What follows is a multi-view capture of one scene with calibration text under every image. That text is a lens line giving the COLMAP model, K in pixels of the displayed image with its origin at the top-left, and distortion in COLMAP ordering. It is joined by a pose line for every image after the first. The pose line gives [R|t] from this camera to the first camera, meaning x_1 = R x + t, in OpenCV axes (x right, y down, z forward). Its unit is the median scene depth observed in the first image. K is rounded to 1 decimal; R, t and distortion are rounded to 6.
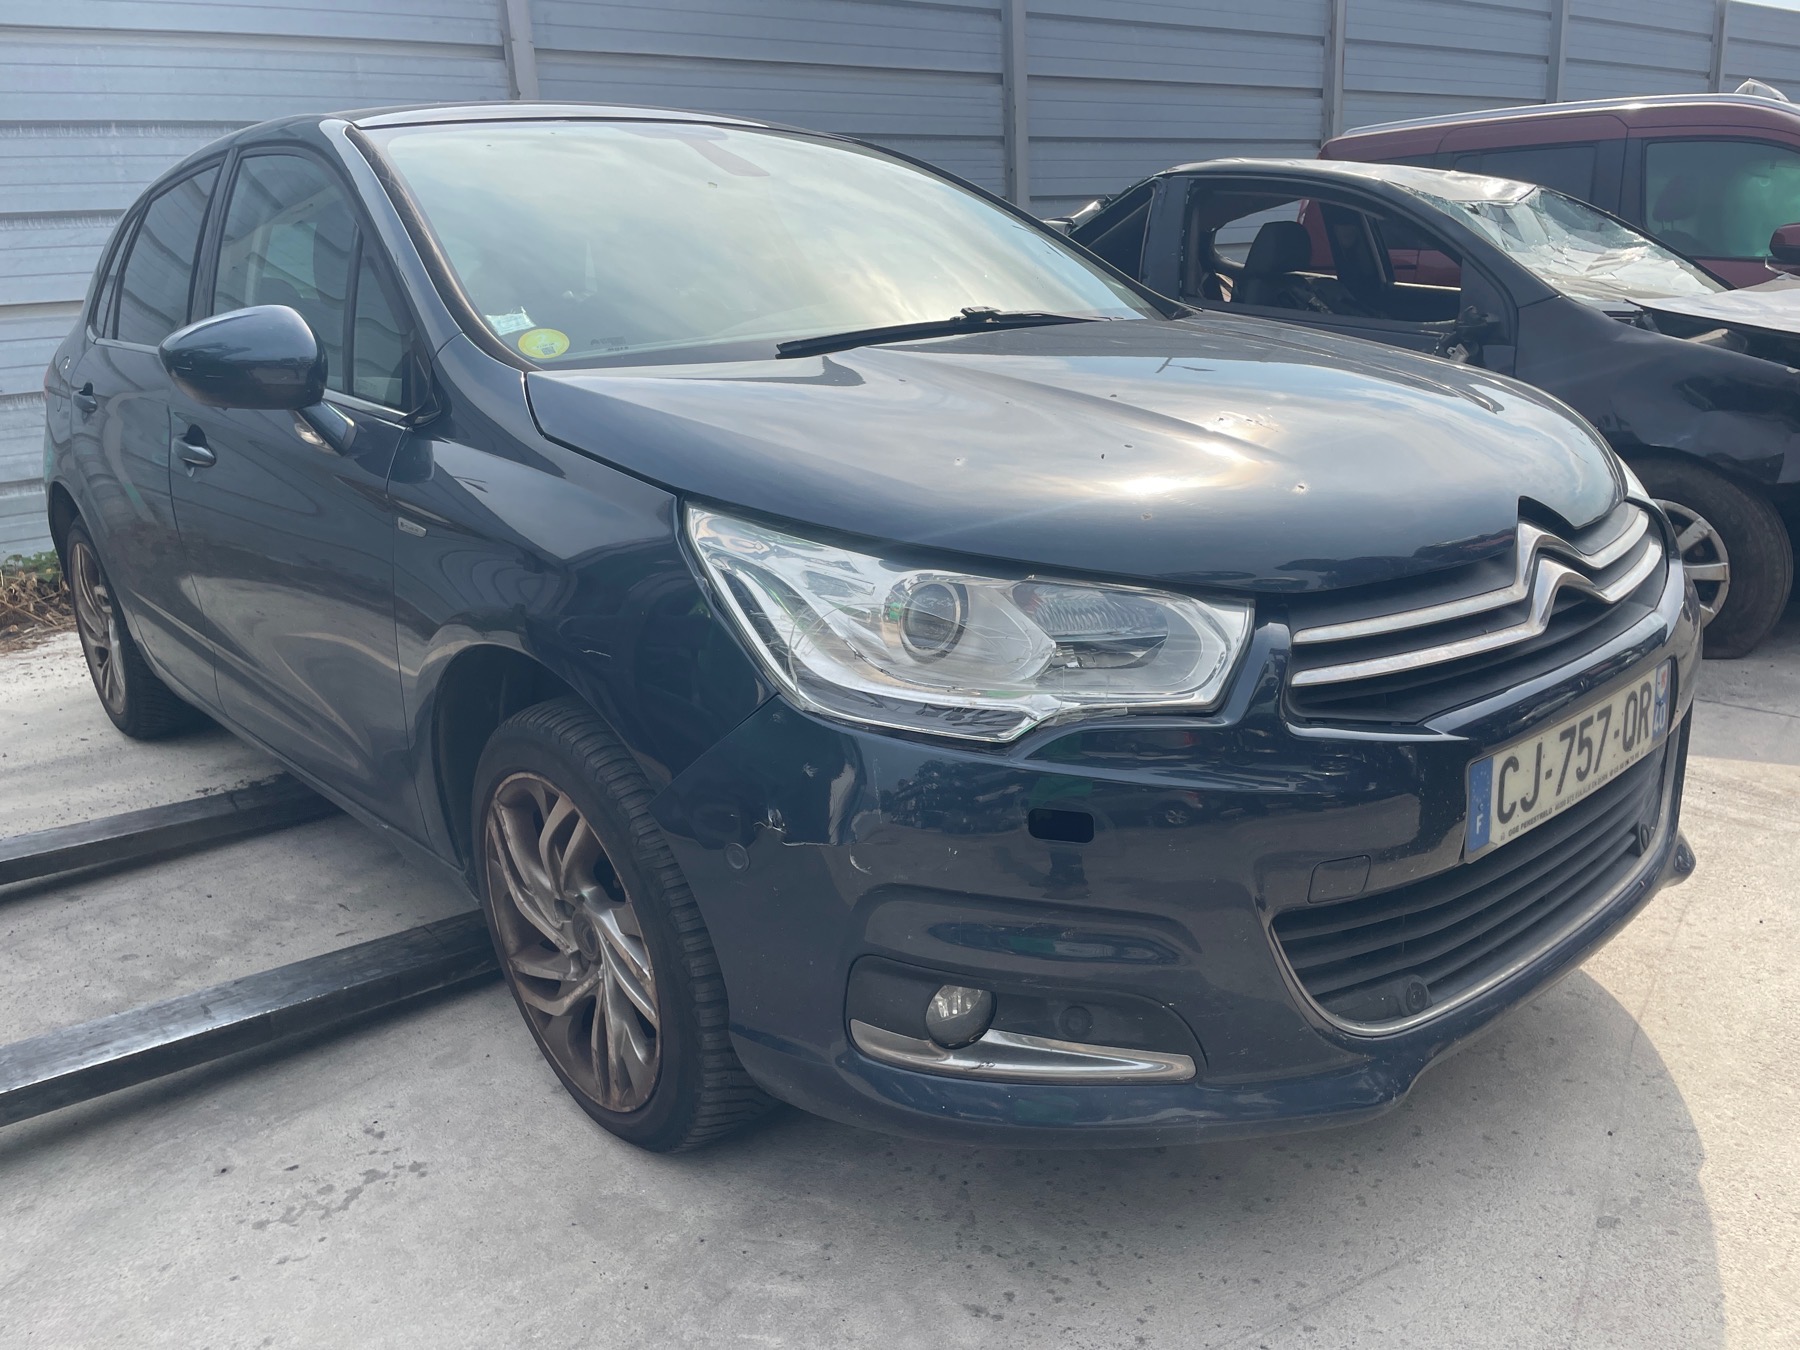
lens RADIAL K [[1355.5, 0, 879.6], [0, 1355.5, 678.1], [0, 0, 1]] dist [0.074190, -0.100698]
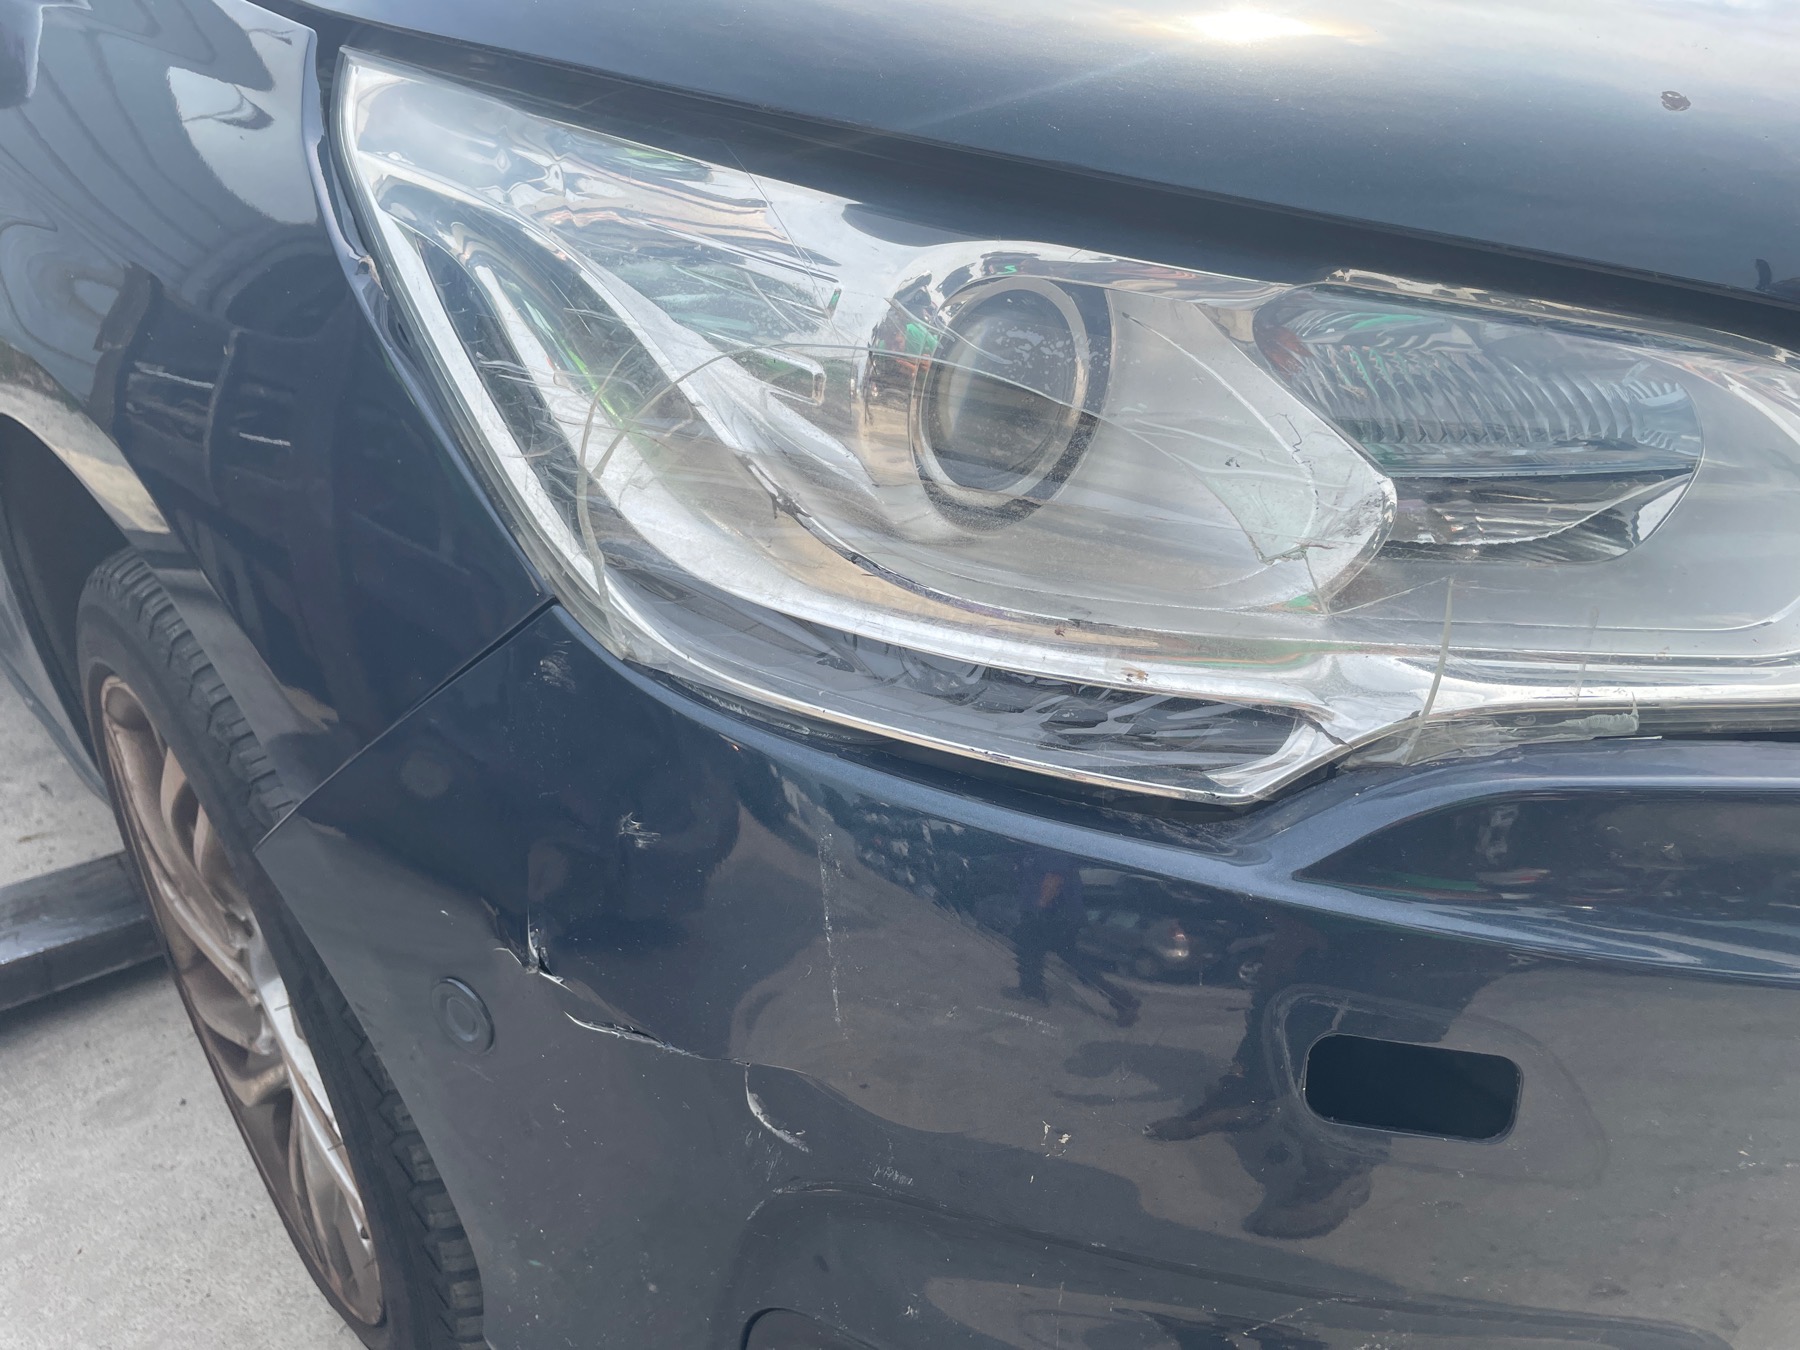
lens RADIAL K [[1355.5, 0, 879.6], [0, 1355.5, 678.1], [0, 0, 1]] dist [0.074190, -0.100698]
pose [[0.999402, 0.027355, 0.021148, 0.001562], [-0.030663, 0.983830, 0.176458, -0.034251], [-0.015979, -0.177001, 0.984081, 0.662717]]
